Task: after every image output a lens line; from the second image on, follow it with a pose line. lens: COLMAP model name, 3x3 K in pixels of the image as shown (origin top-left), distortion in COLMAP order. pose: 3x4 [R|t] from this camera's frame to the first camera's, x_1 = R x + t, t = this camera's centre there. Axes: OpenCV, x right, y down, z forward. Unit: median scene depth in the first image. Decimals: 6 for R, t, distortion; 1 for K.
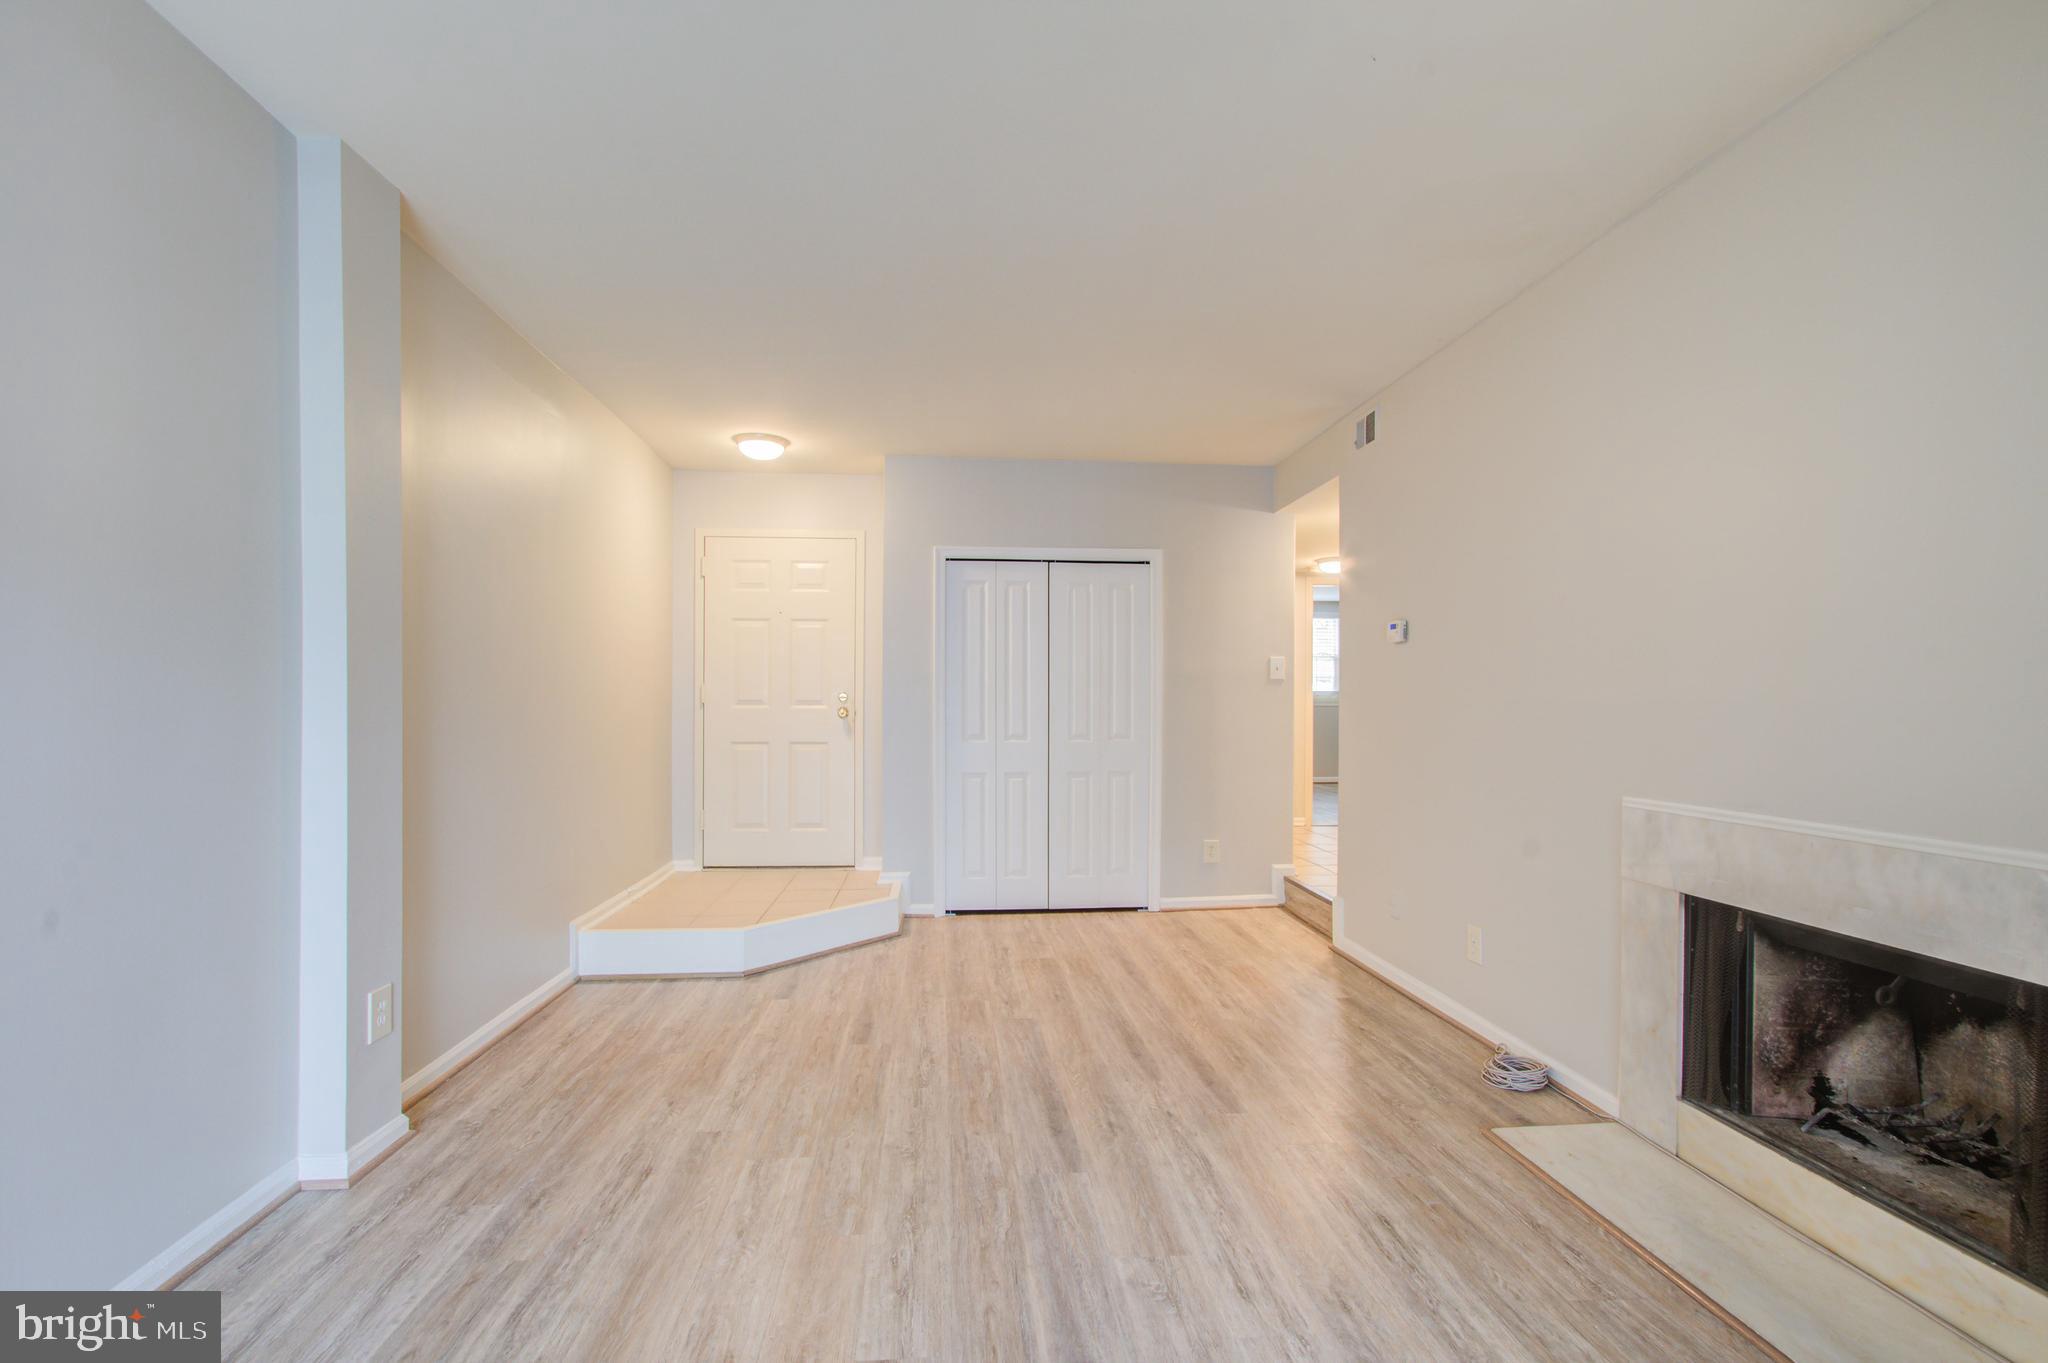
lens RADIAL K [[930.5, 0, 1018.0], [0, 930.5, 705.1], [0, 0, 1]] dist [0.002978, 0.001608]
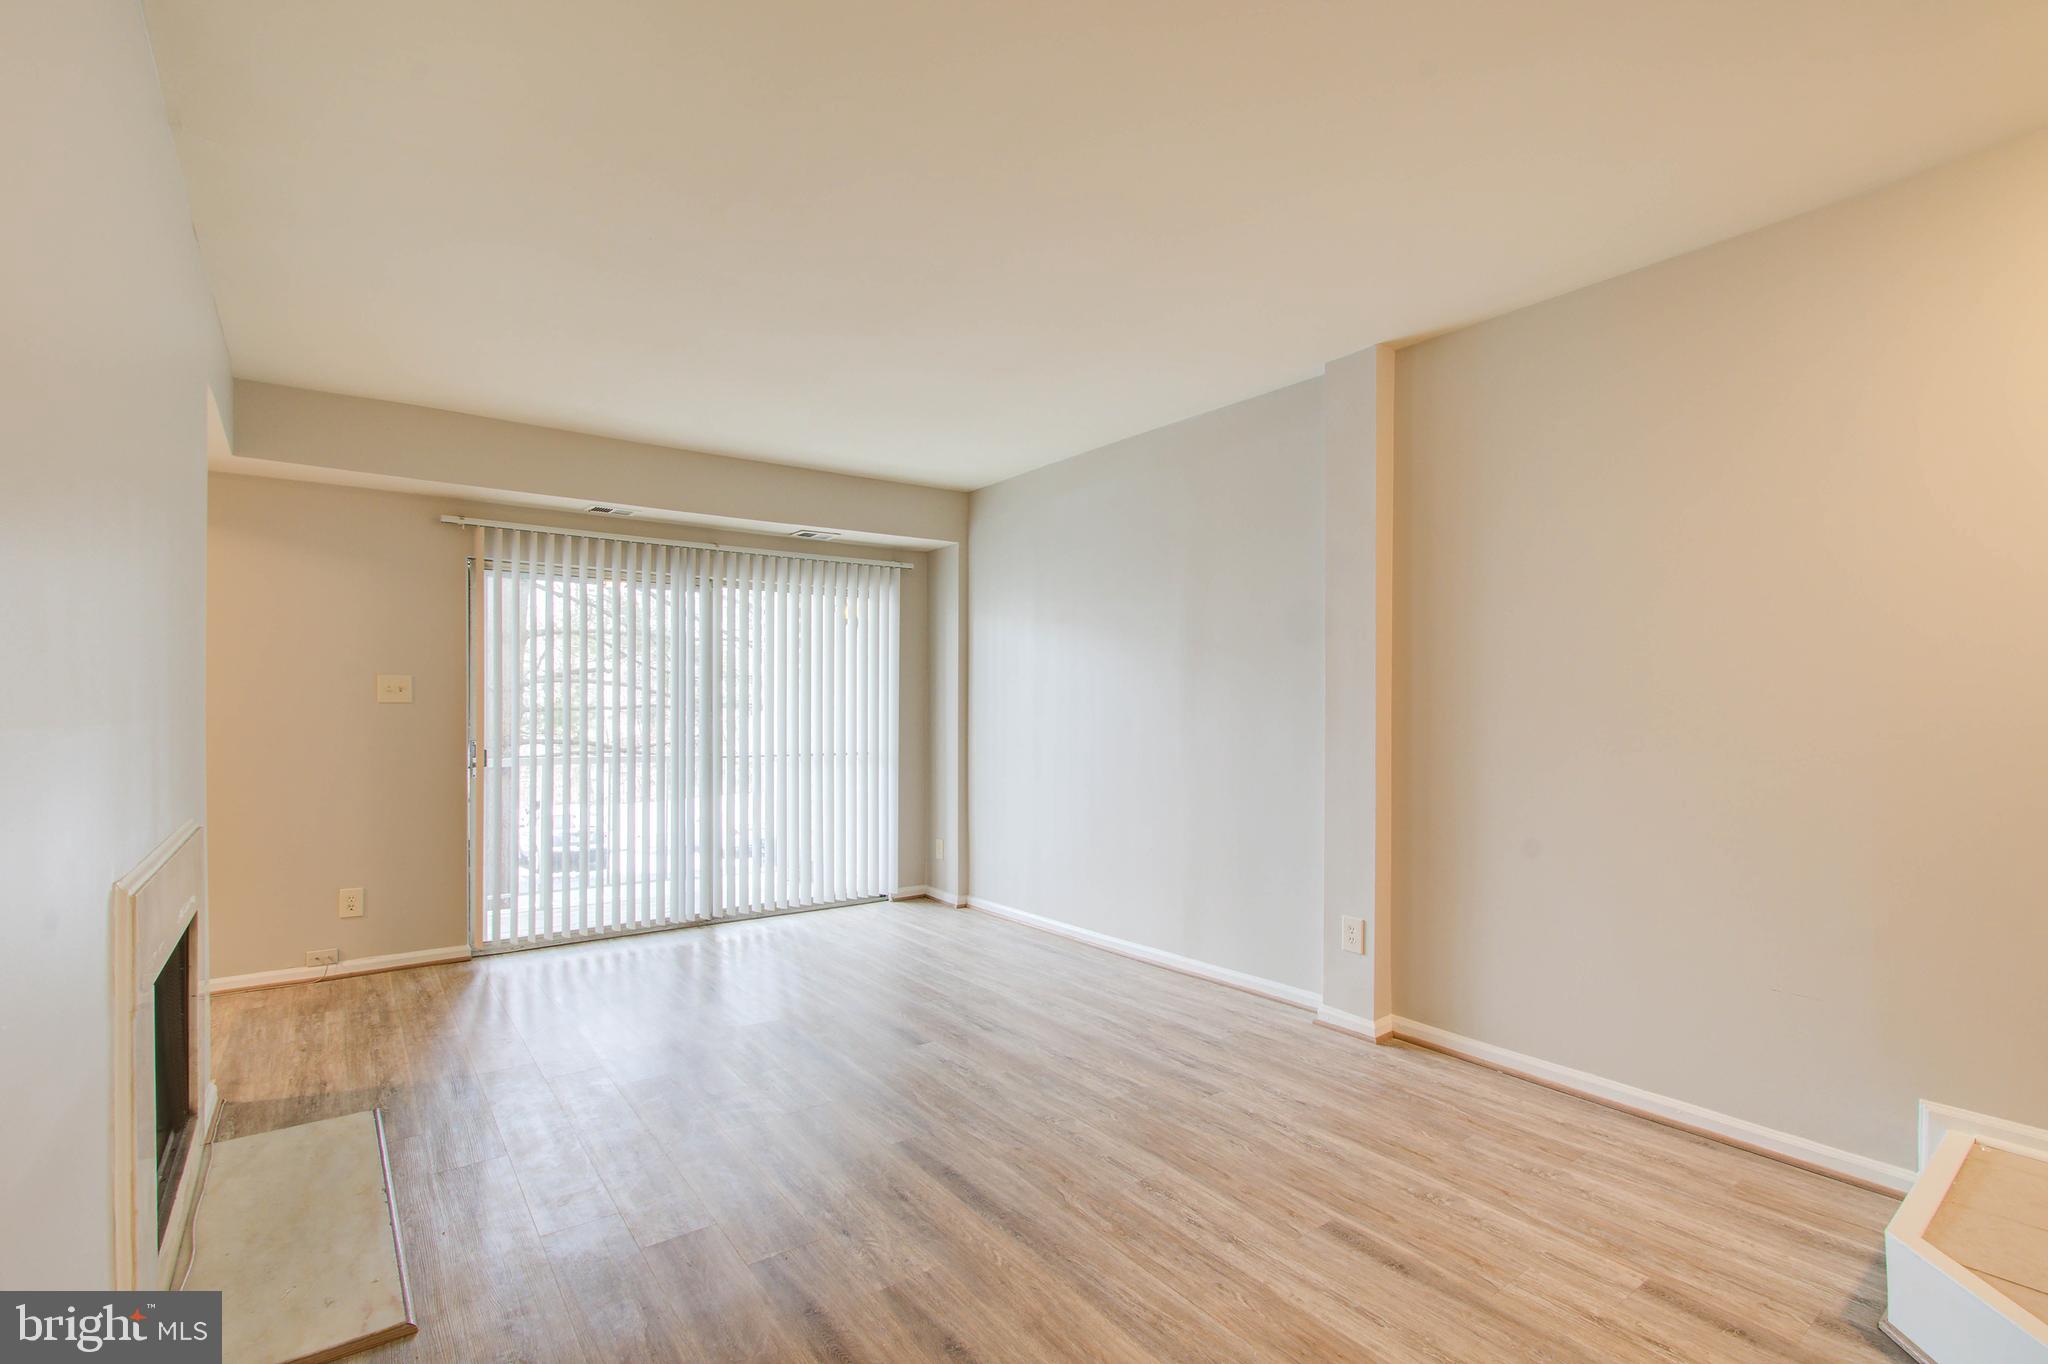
lens RADIAL K [[938.5, 0, 1022.8], [0, 938.5, 707.0], [0, 0, 1]] dist [-0.018047, 0.028029]
pose [[-0.849976, -0.001301, -0.526820, 0.342222], [-0.001873, 0.999998, 0.000553, -0.013760], [0.526818, 0.001456, -0.849977, 1.313655]]
